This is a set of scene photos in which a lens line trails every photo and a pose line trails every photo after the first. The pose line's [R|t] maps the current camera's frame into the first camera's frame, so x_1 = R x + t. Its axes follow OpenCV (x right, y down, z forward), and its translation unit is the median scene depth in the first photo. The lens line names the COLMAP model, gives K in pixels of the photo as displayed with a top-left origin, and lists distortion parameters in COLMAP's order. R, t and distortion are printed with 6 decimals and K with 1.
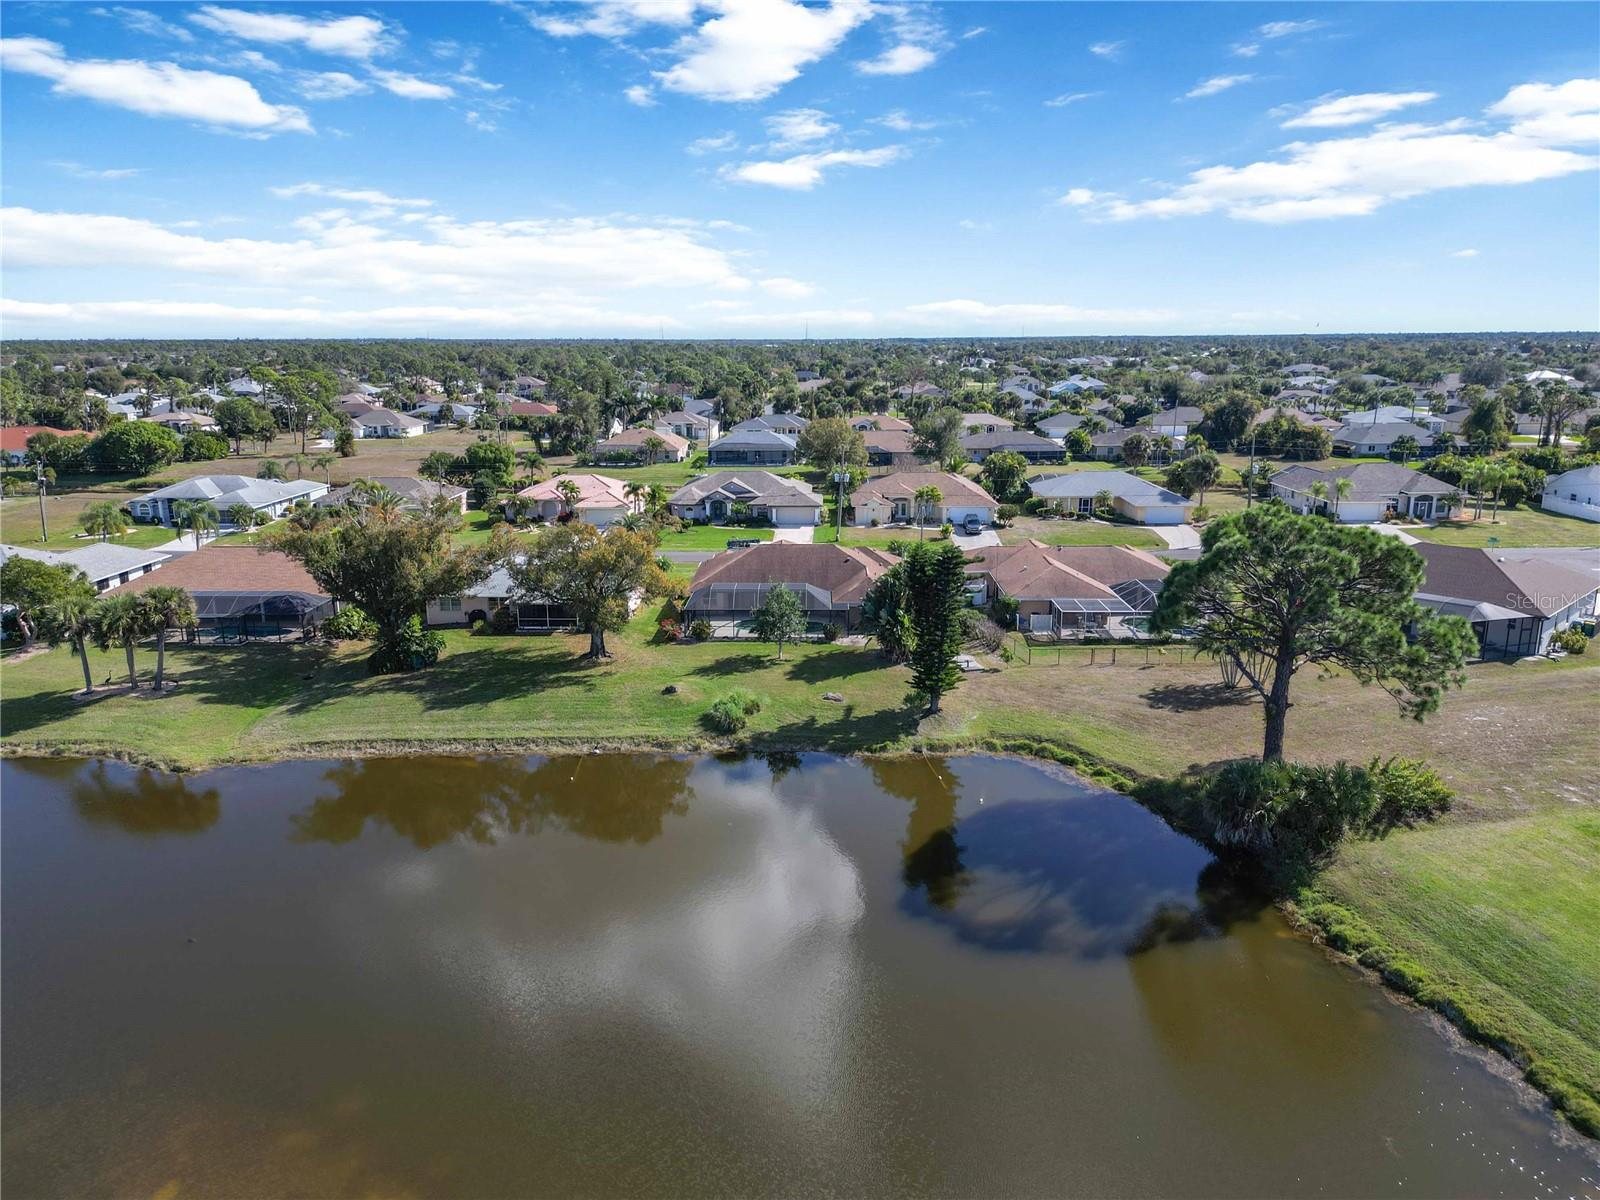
lens RADIAL K [[1132.8, 0, 800.0], [0, 1132.8, 600.0], [0, 0, 1]] dist [0.043766, -0.047268]
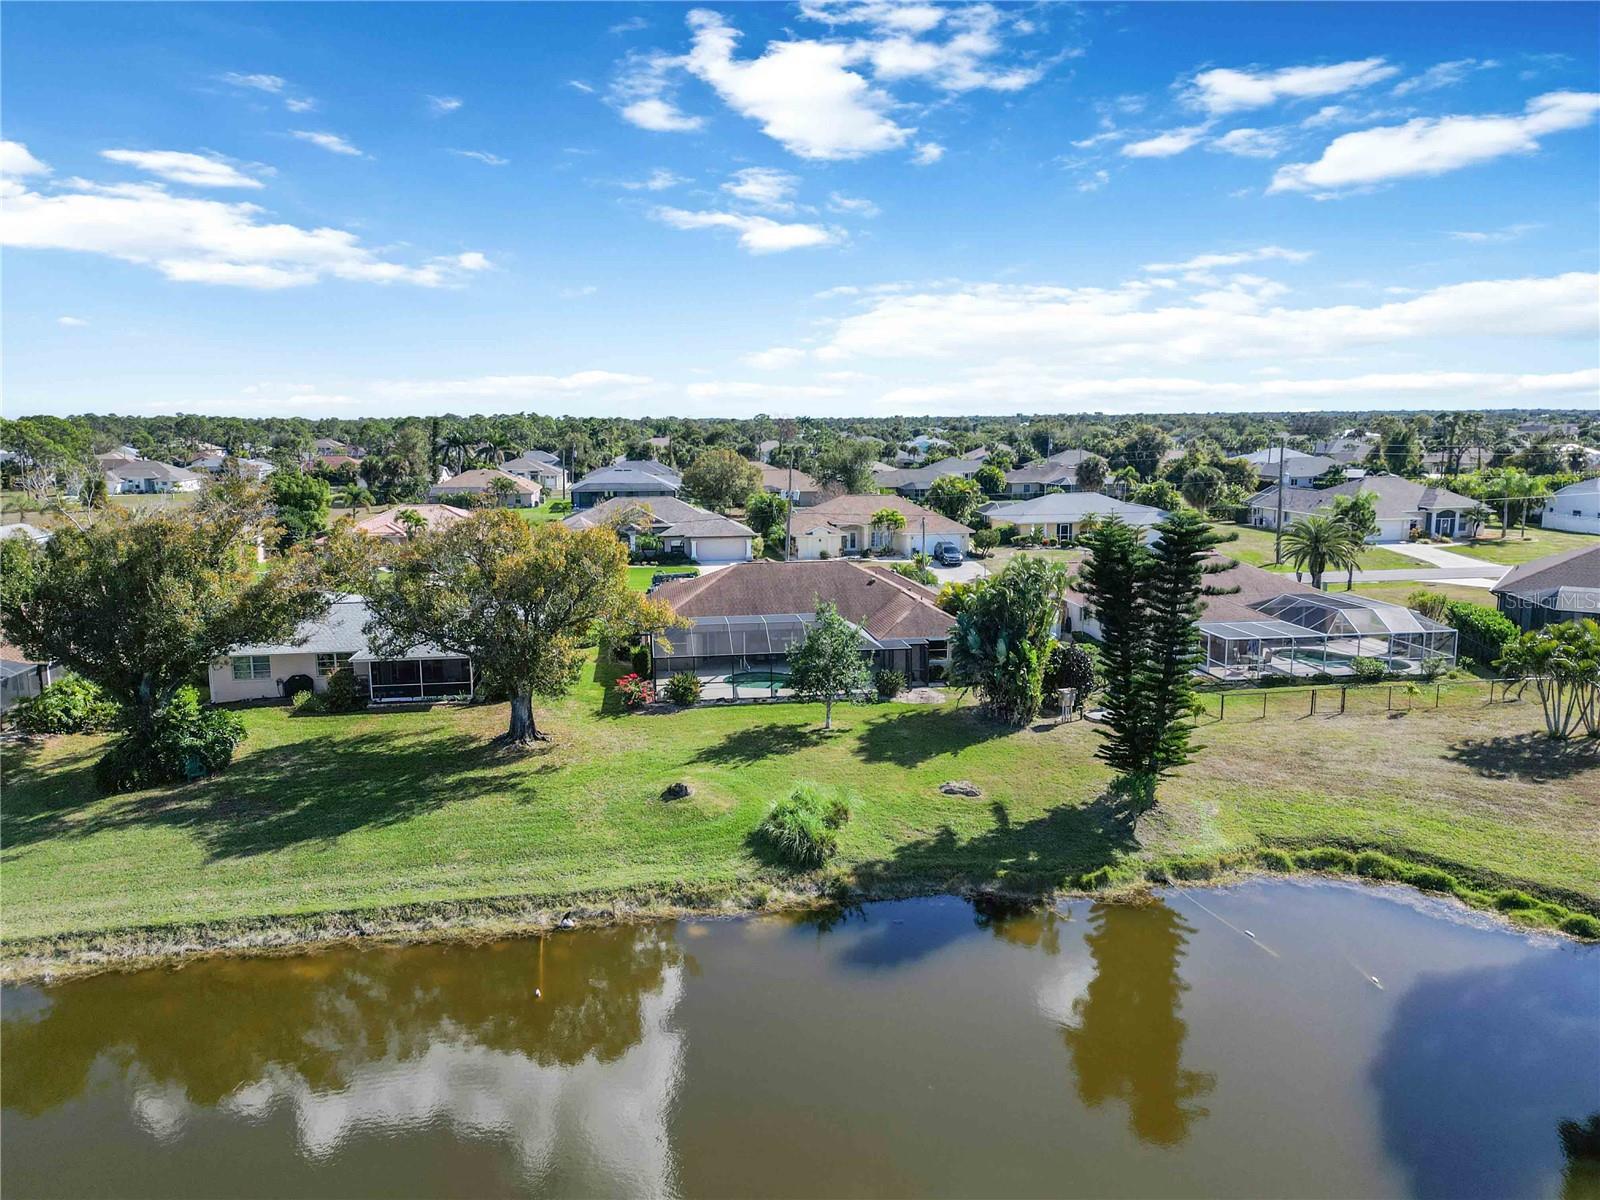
lens RADIAL K [[1132.8, 0, 800.0], [0, 1132.8, 600.0], [0, 0, 1]] dist [0.043766, -0.047268]
pose [[0.986051, -0.028994, 0.163900, -0.121669], [0.040352, 0.996977, -0.066399, 0.020614], [-0.161479, 0.072087, 0.984240, 0.363247]]
